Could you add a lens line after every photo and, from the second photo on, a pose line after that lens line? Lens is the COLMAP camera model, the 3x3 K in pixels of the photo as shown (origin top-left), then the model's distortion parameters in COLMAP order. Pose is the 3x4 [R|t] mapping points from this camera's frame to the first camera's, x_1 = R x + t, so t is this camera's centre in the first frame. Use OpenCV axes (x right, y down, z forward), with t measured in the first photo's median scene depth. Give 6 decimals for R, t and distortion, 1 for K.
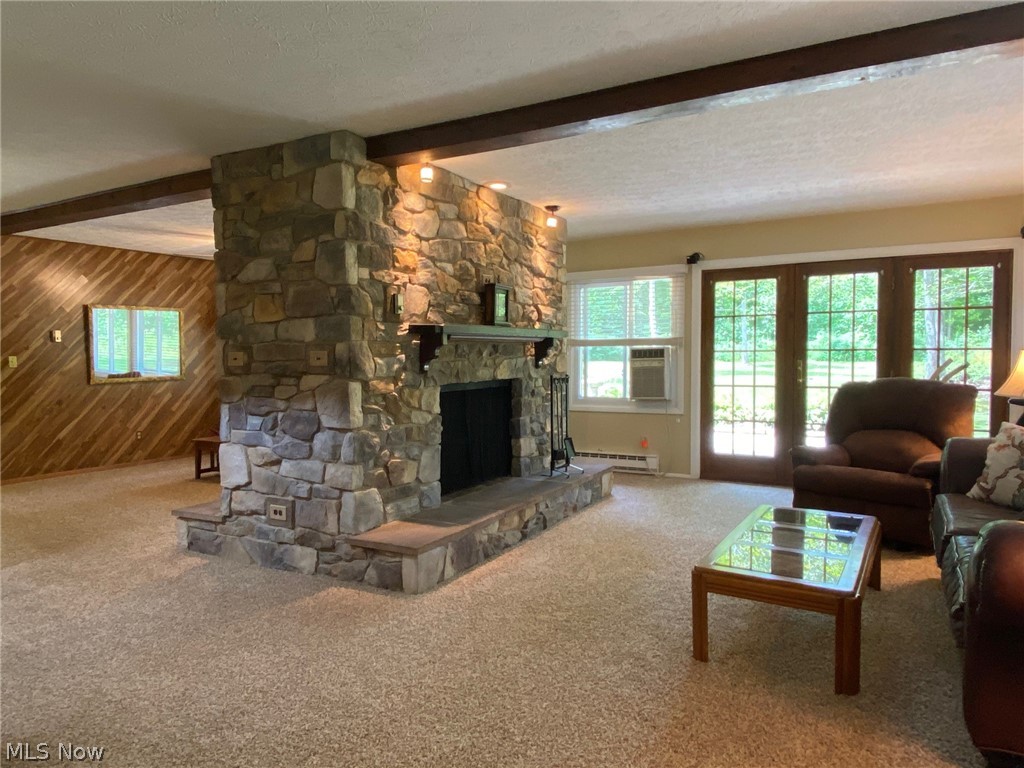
lens RADIAL K [[698.8, 0, 514.8], [0, 698.8, 390.0], [0, 0, 1]] dist [-0.003657, -0.000325]
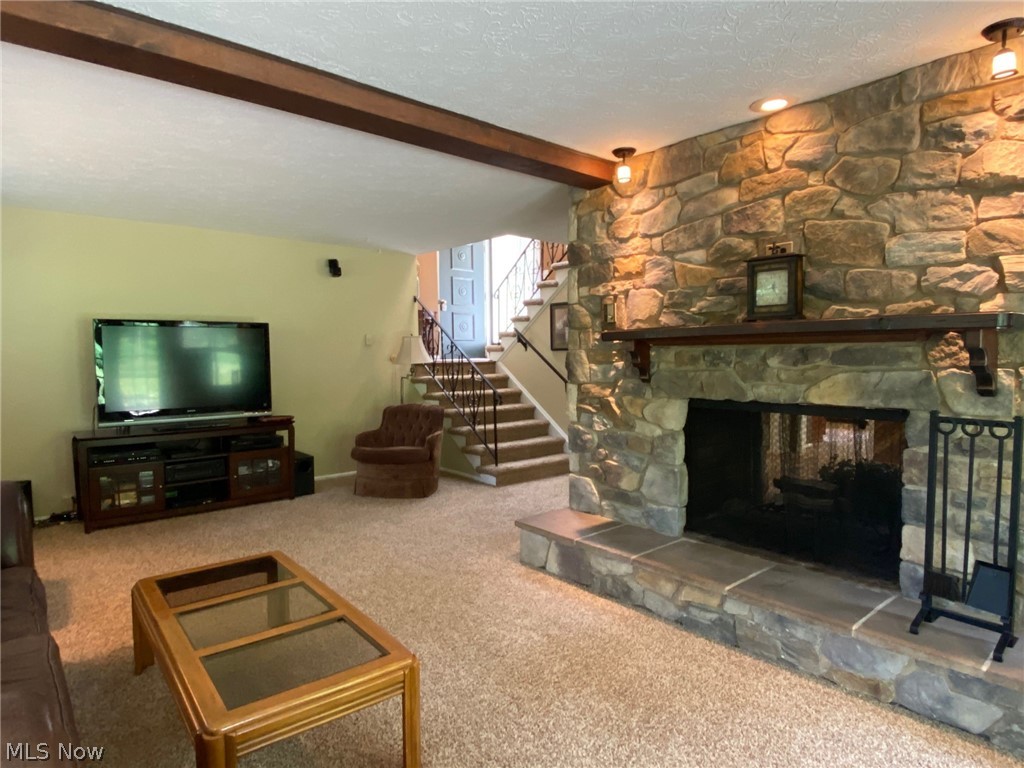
lens RADIAL K [[578.4, 0, 516.4], [0, 578.4, 380.2], [0, 0, 1]] dist [-0.035393, -0.002773]
pose [[-0.367573, 0.059079, -0.928116, 0.657034], [-0.028407, 0.996801, 0.074702, -0.080151], [0.929561, 0.053823, -0.364719, 1.135205]]
